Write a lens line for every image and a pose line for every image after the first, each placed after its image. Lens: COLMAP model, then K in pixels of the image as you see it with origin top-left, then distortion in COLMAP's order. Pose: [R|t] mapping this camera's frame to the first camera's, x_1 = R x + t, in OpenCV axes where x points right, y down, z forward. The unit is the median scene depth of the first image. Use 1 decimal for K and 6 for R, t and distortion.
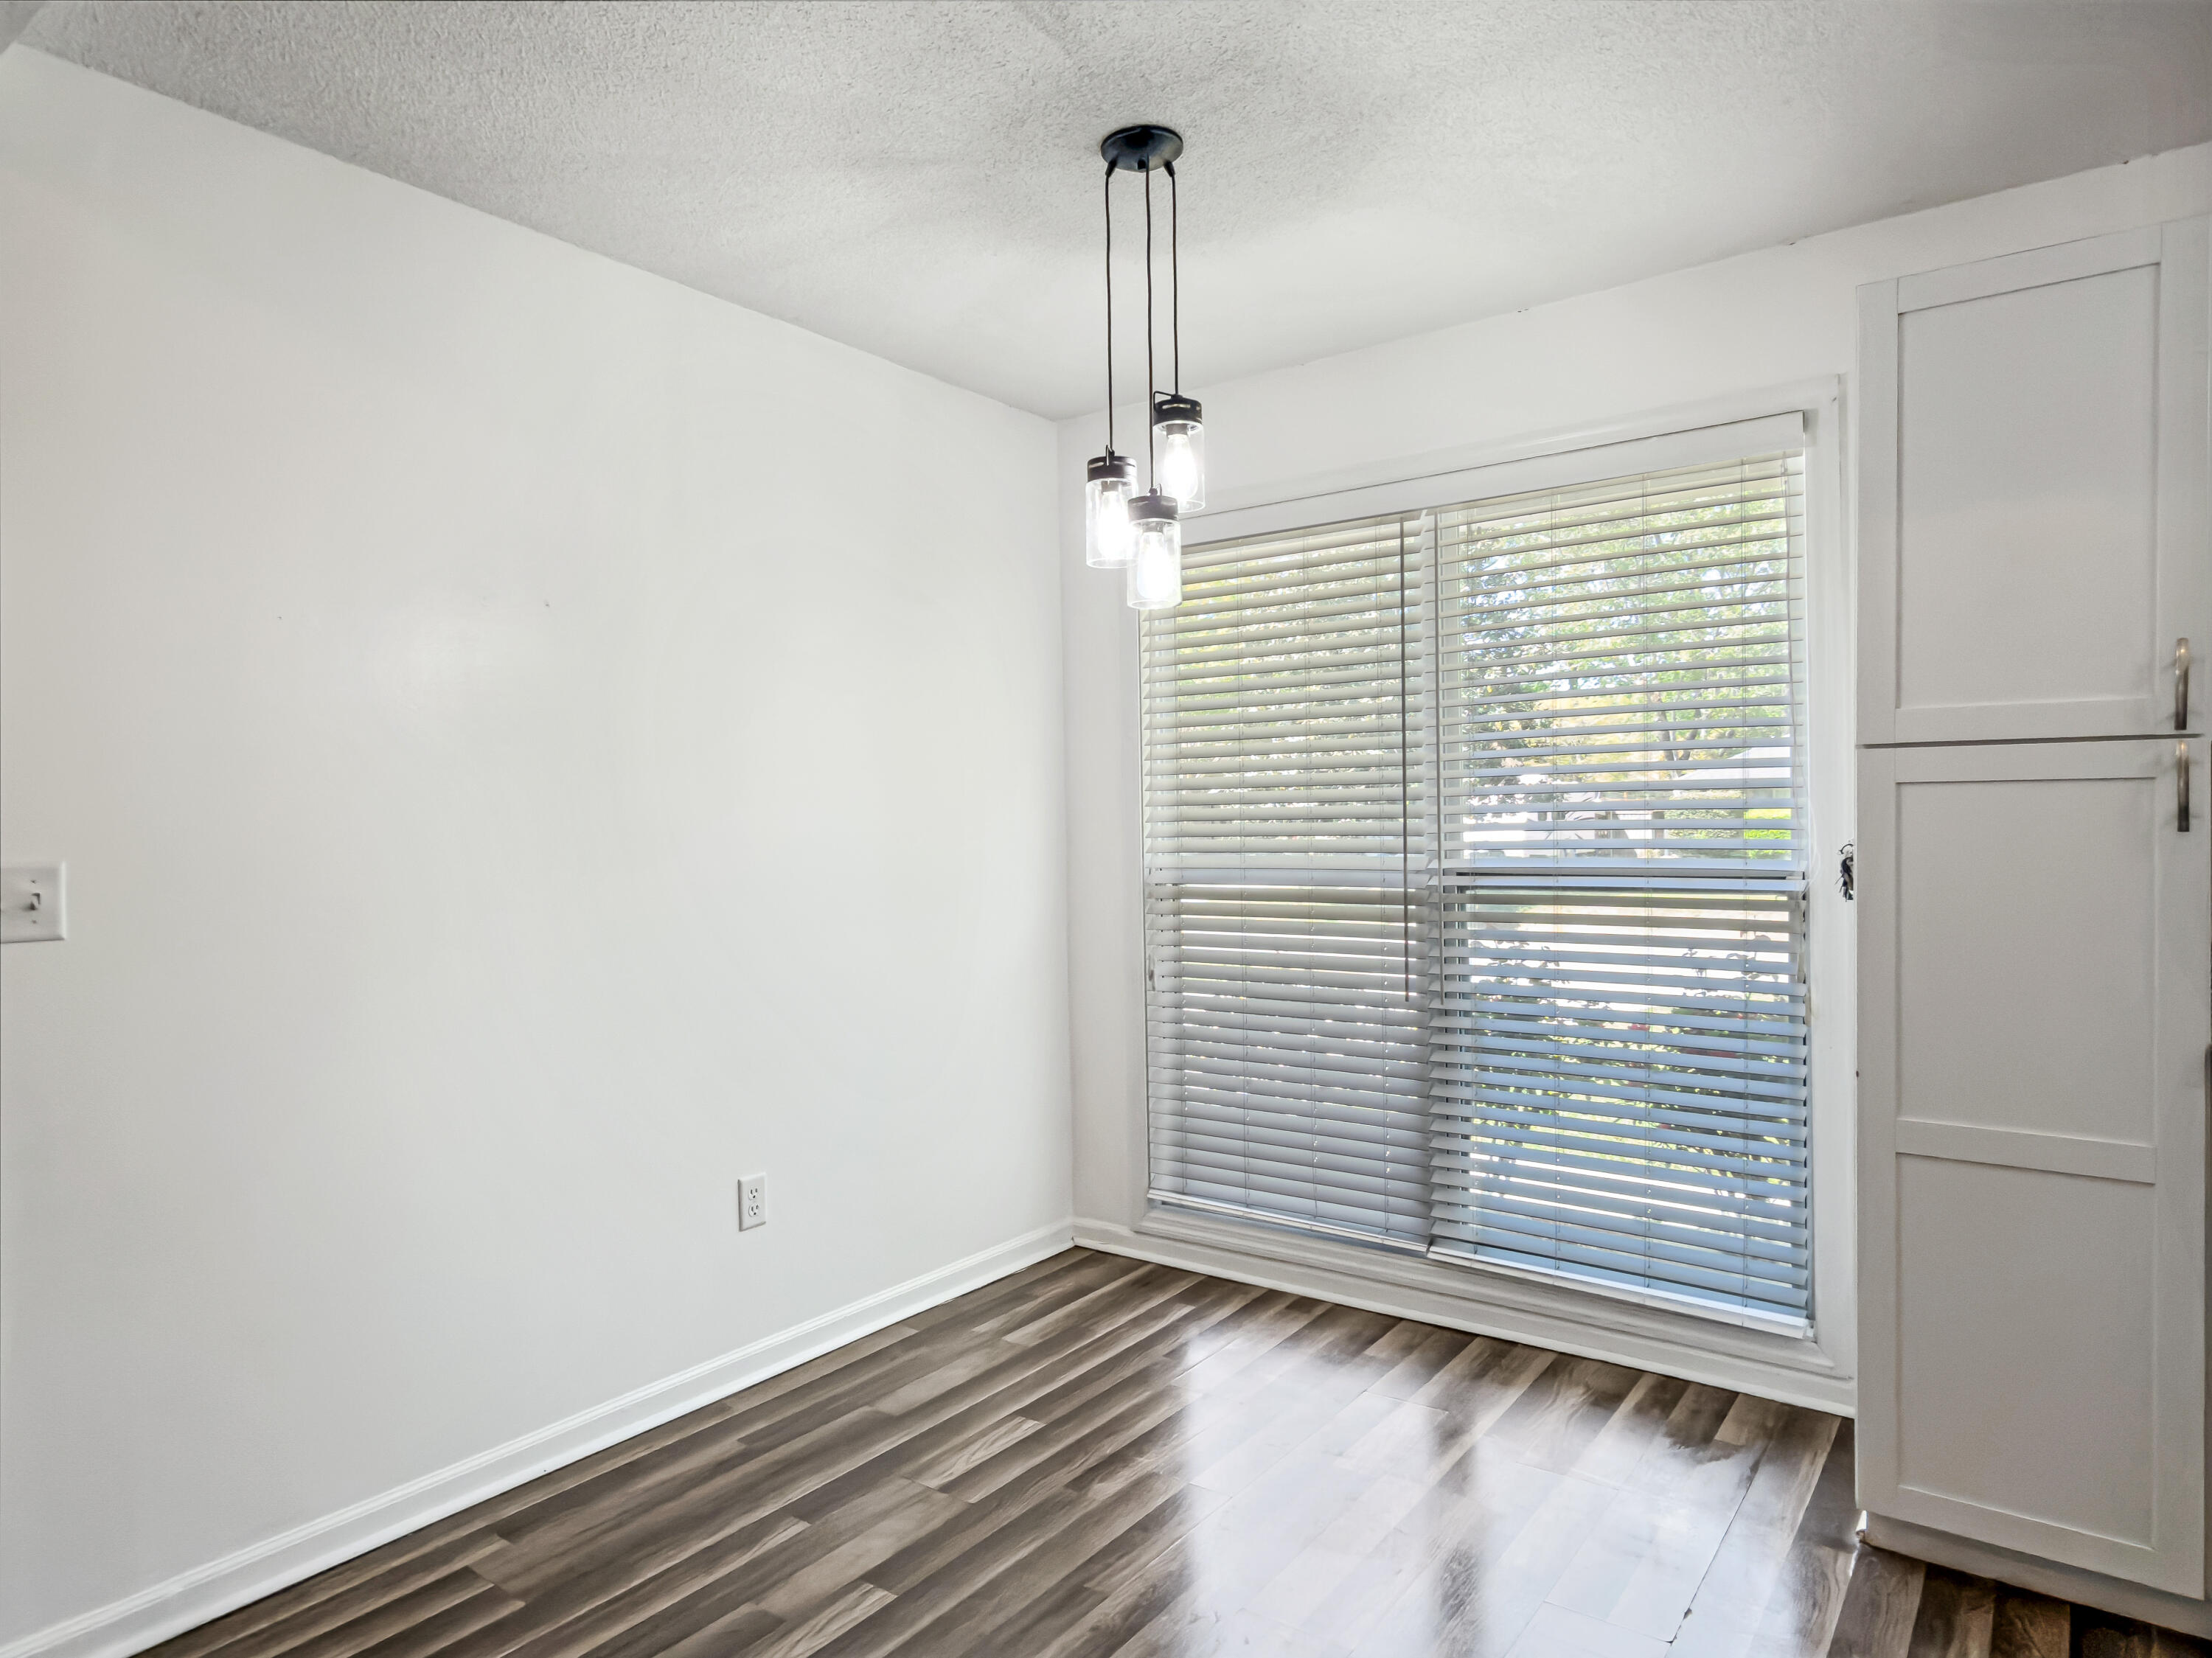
lens RADIAL K [[1349.0, 0, 1106.0], [0, 1349.0, 829.0], [0, 0, 1]] dist [0.002683, -0.000276]
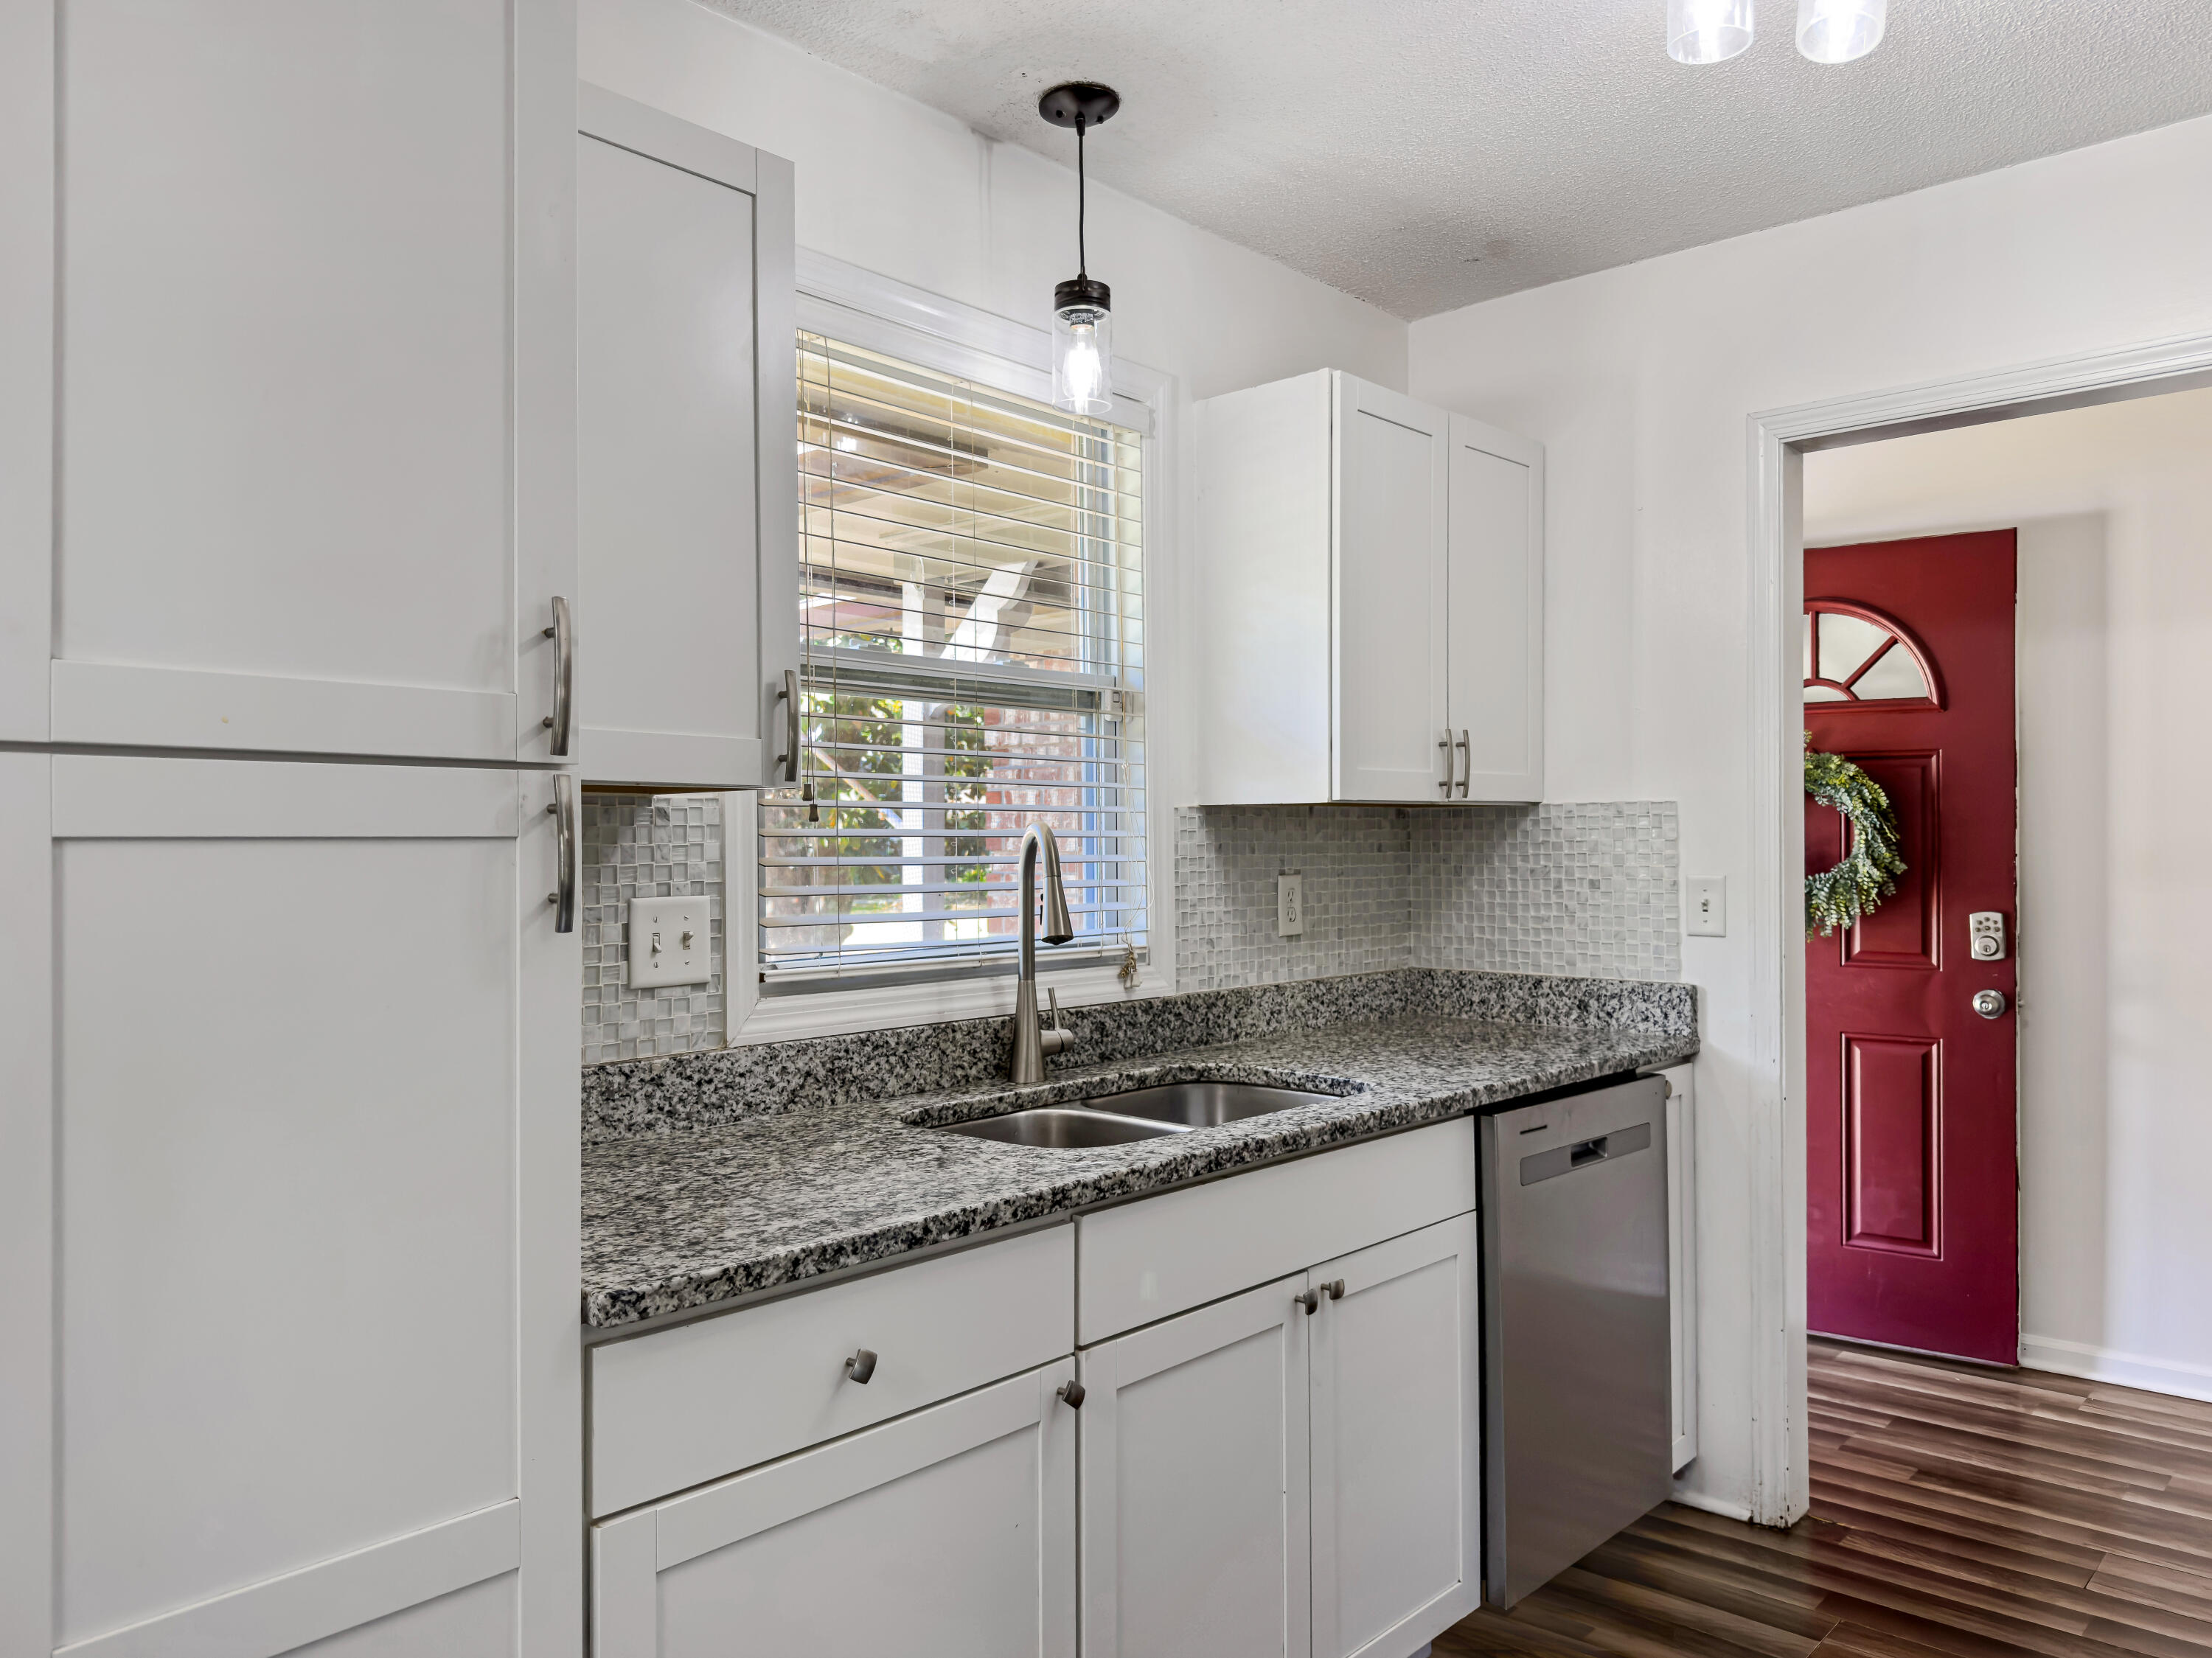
lens RADIAL K [[1551.7, 0, 1106.0], [0, 1551.7, 829.0], [0, 0, 1]] dist [0.163062, -0.255878]
pose [[0.102102, 0.016903, 0.994630, 0.137281], [0.017422, 0.999672, -0.018777, -0.022617], [-0.994621, 0.019246, 0.101774, 0.623459]]
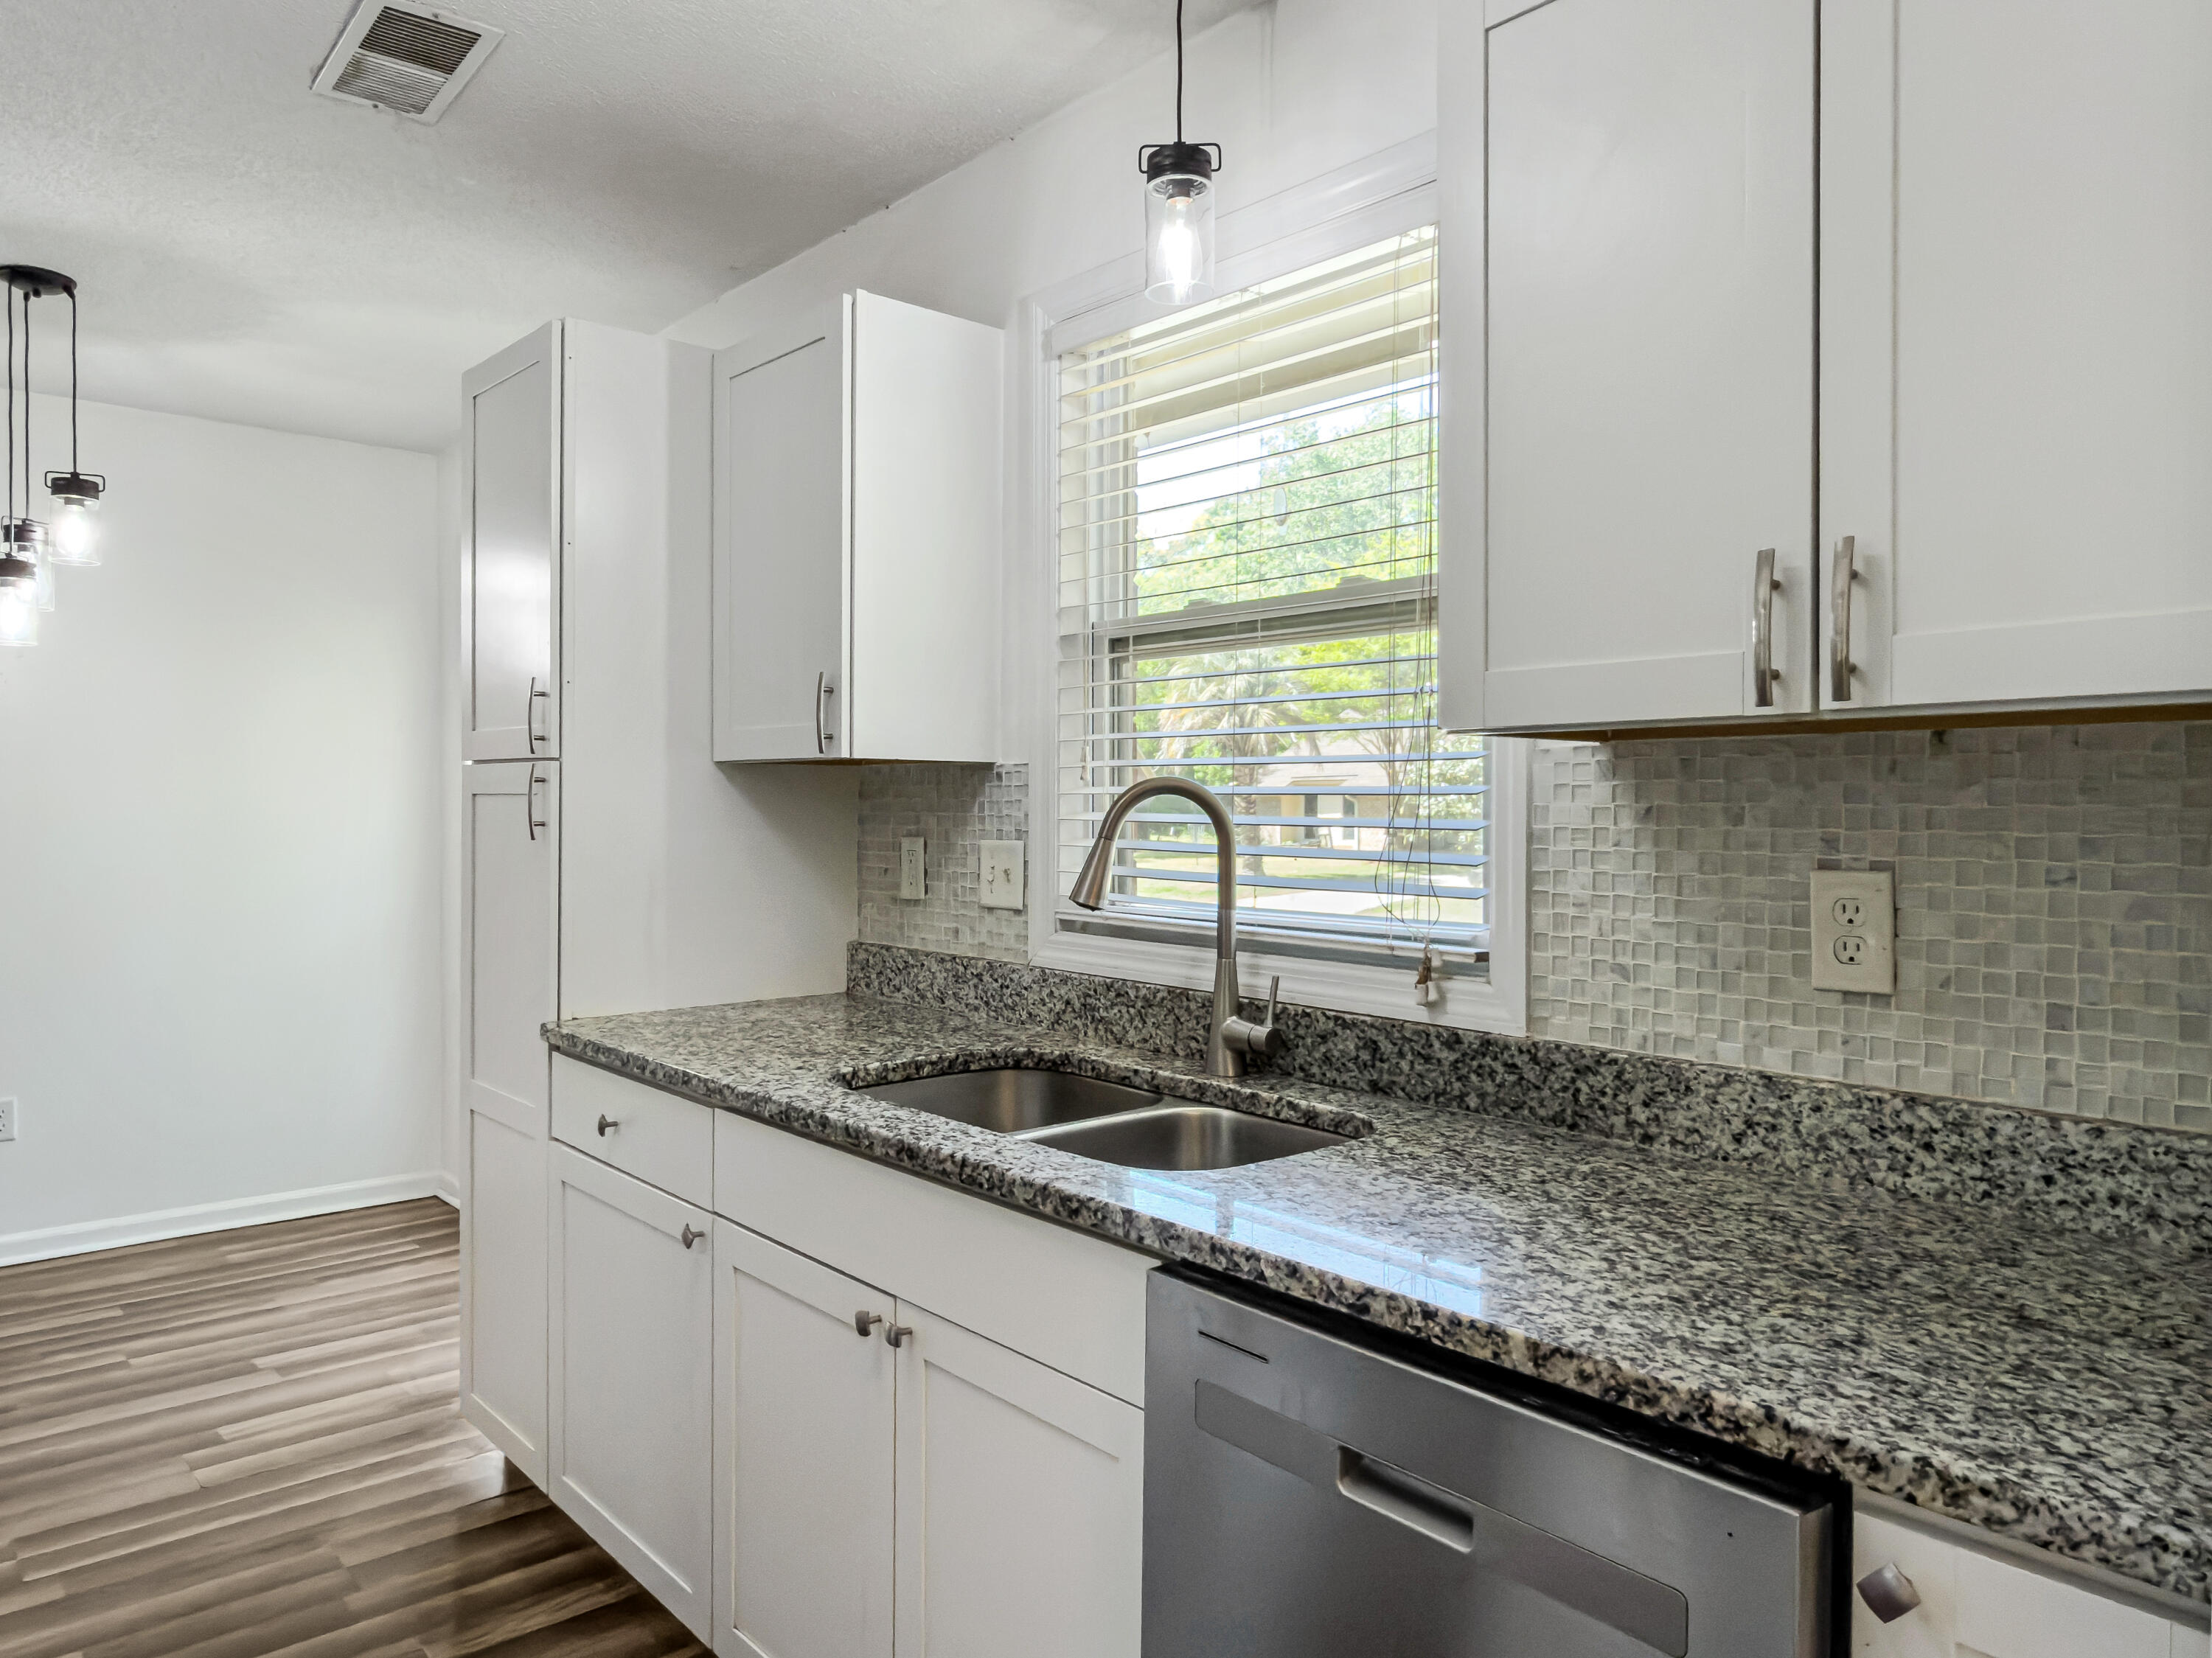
lens RADIAL K [[1480.3, 0, 1105.3], [0, 1480.3, 797.3], [0, 0, 1]] dist [0.001217, 0.000332]
pose [[0.977079, 0.013501, -0.212449, 1.396977], [-0.016509, 0.999787, -0.012391, -0.024428], [0.212237, 0.015615, 0.977094, -0.147165]]
